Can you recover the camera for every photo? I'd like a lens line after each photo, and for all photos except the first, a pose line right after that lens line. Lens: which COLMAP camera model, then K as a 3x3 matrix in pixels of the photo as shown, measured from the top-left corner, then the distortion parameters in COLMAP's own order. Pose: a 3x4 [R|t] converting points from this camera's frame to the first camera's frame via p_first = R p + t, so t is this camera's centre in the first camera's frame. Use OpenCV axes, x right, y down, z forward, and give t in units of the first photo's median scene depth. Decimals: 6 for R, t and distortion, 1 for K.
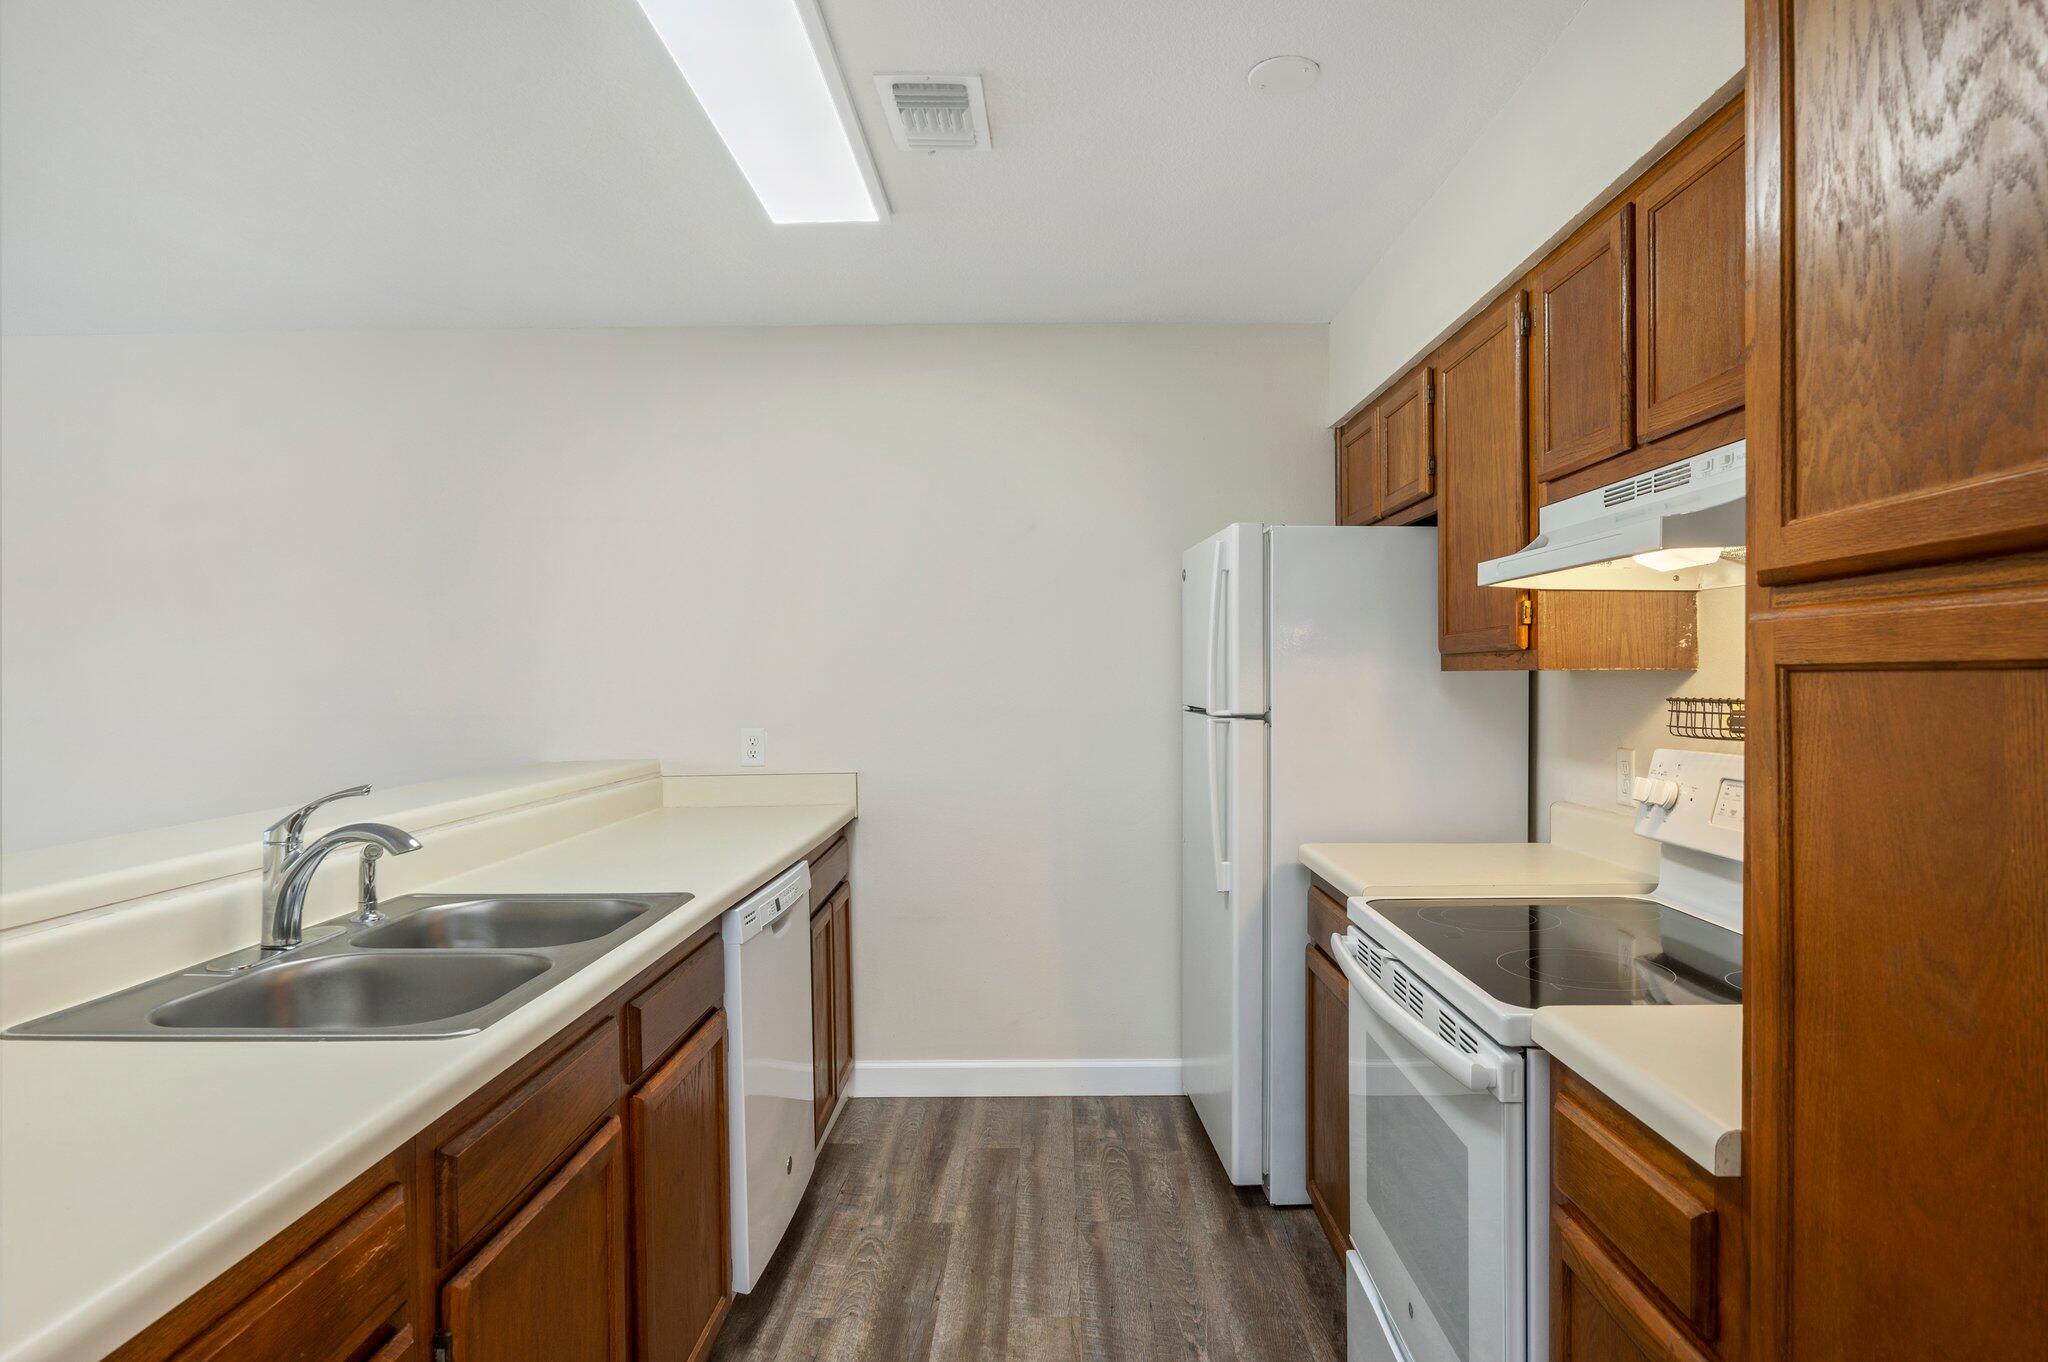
lens RADIAL K [[1040.9, 0, 1024.0], [0, 1040.9, 681.0], [0, 0, 1]] dist [0.000286, 0.000119]
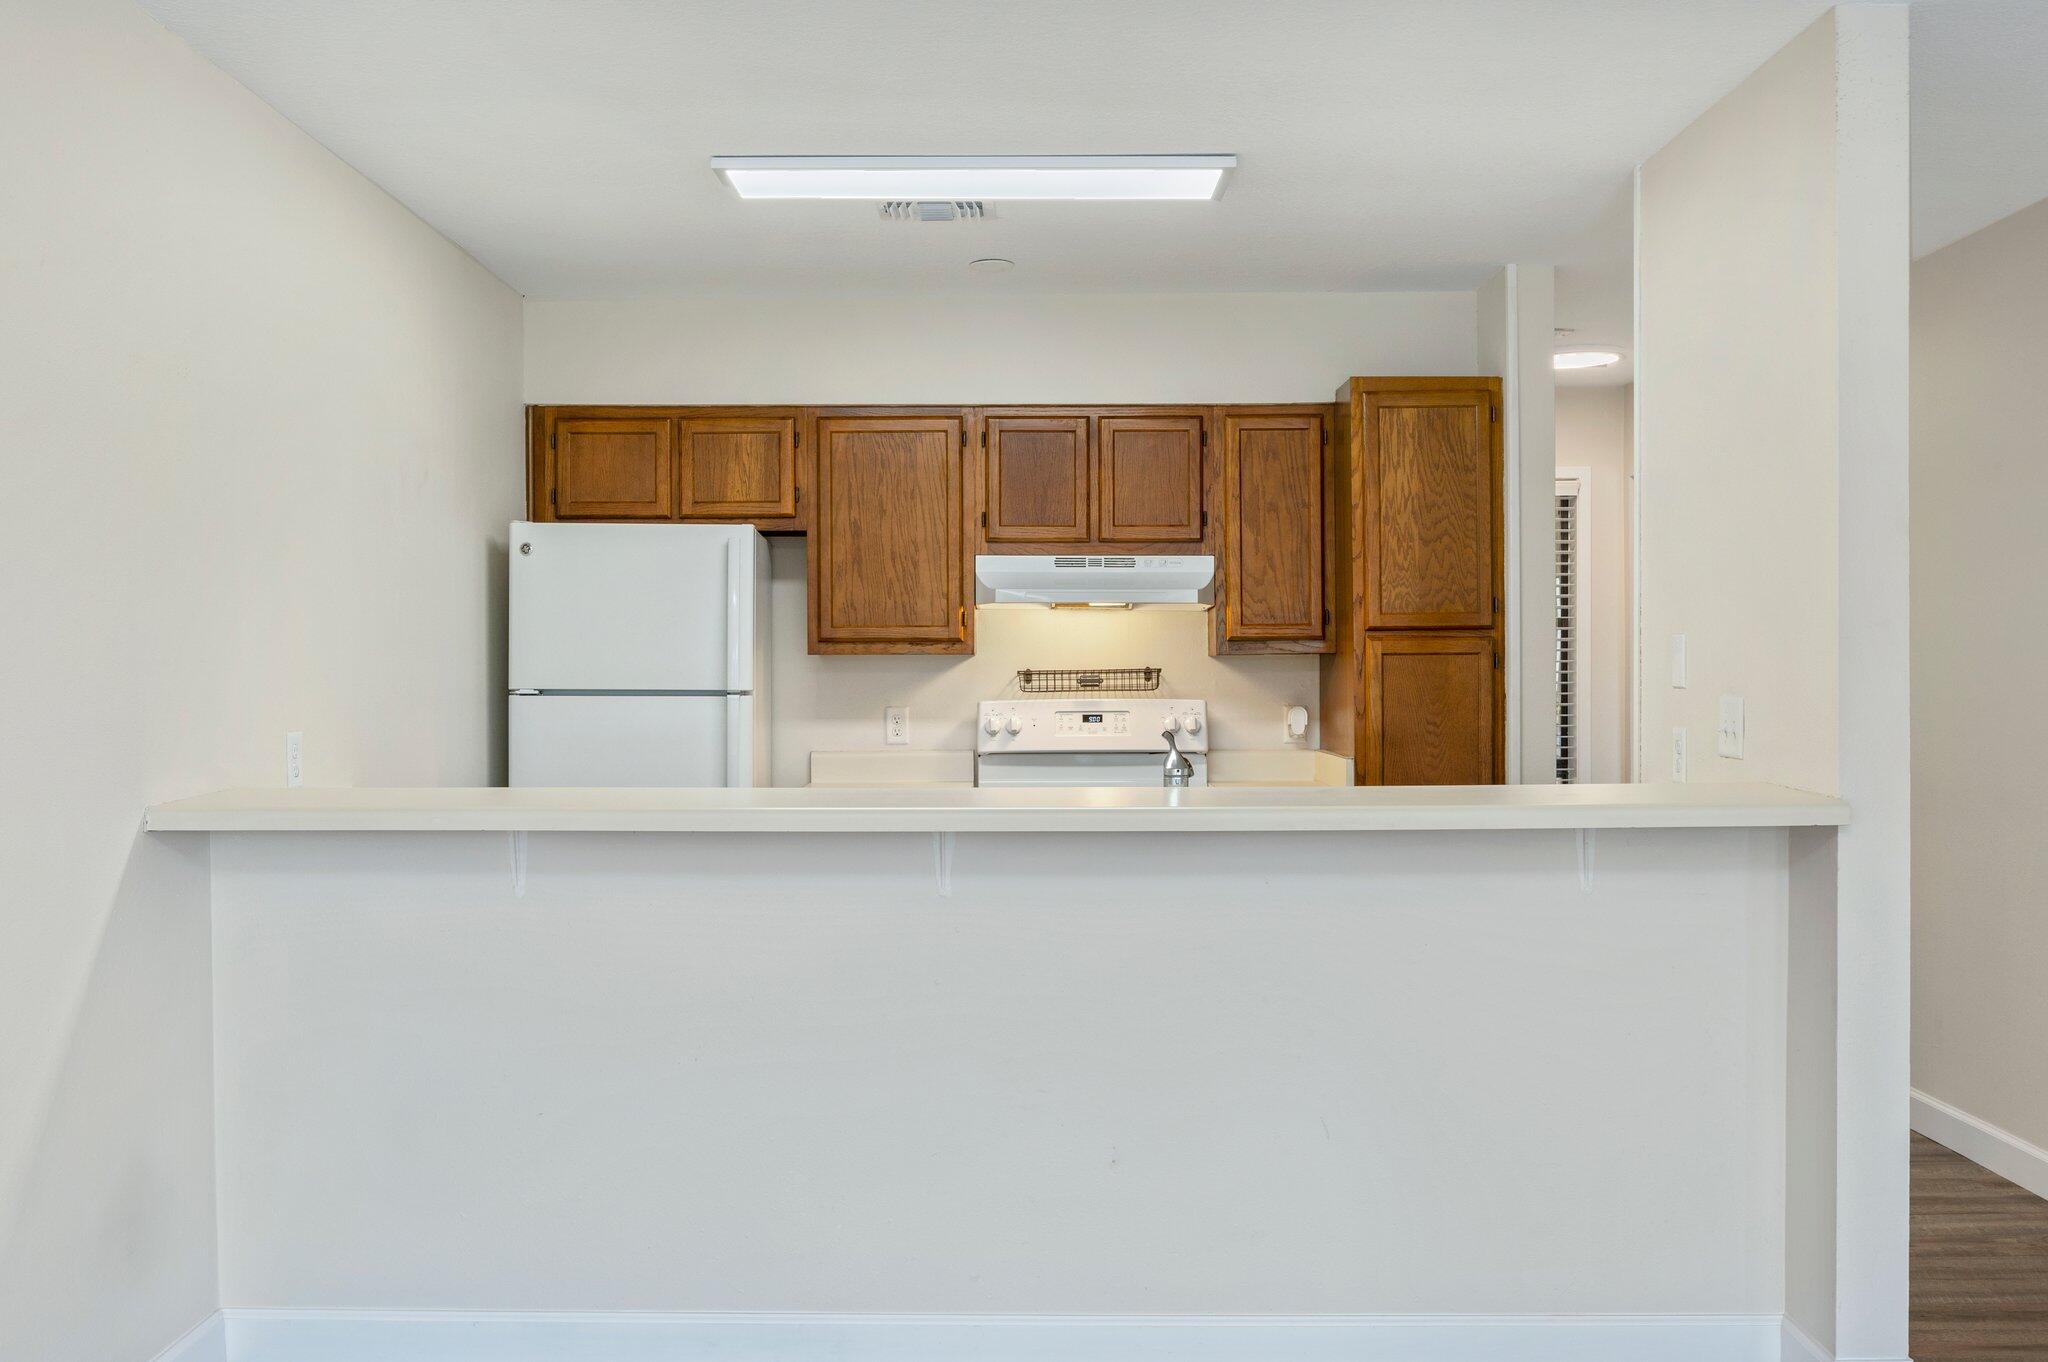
lens RADIAL K [[1655.1, 0, 1024.0], [0, 1655.1, 681.0], [0, 0, 1]] dist [-0.000735, -0.000104]
pose [[-0.030043, -0.002132, 0.999546, -2.756188], [0.008487, 0.999961, 0.002388, 0.031076], [-0.999513, 0.008554, -0.030024, 1.342830]]
